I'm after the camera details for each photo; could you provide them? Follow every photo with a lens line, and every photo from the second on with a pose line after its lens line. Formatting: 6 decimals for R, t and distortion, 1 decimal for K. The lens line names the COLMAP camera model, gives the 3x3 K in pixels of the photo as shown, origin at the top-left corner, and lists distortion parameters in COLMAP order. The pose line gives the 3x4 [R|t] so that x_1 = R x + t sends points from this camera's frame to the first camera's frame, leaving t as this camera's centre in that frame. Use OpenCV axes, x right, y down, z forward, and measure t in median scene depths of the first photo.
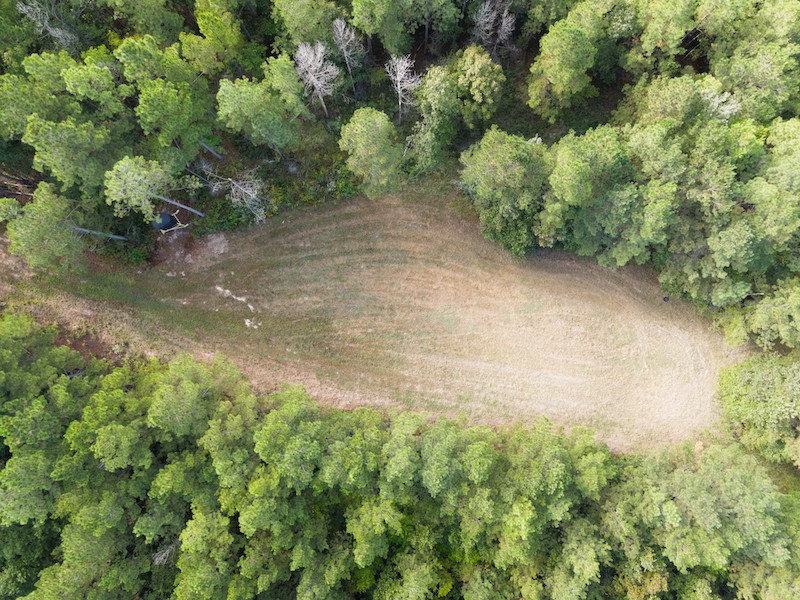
lens RADIAL K [[573.5, 0, 397.4], [0, 573.5, 297.8], [0, 0, 1]] dist [0.009937, 0.006045]
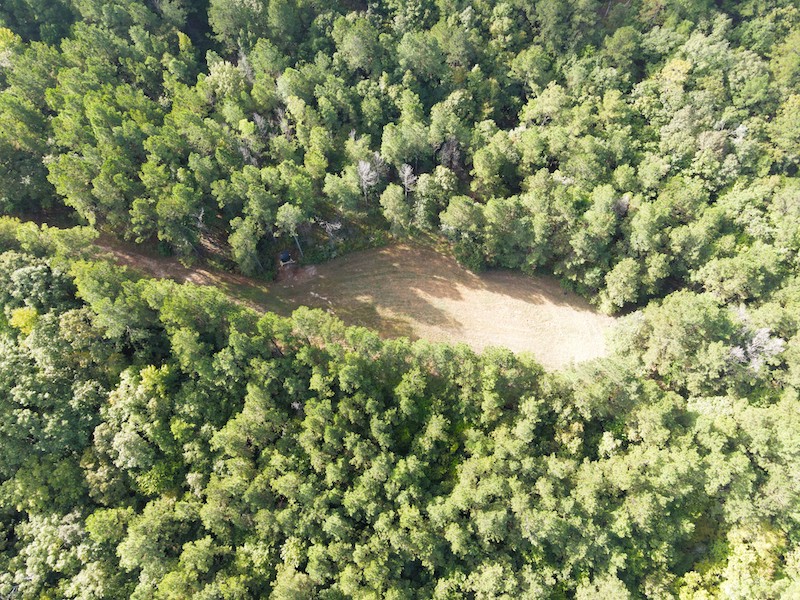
lens RADIAL K [[573.5, 0, 401.5], [0, 573.5, 301.4], [0, 0, 1]] dist [0.009937, 0.006045]
pose [[0.997727, -0.061293, 0.027990, -0.092351], [0.067231, 0.933257, -0.352863, 0.723082], [-0.004494, 0.353942, 0.935256, -0.731954]]
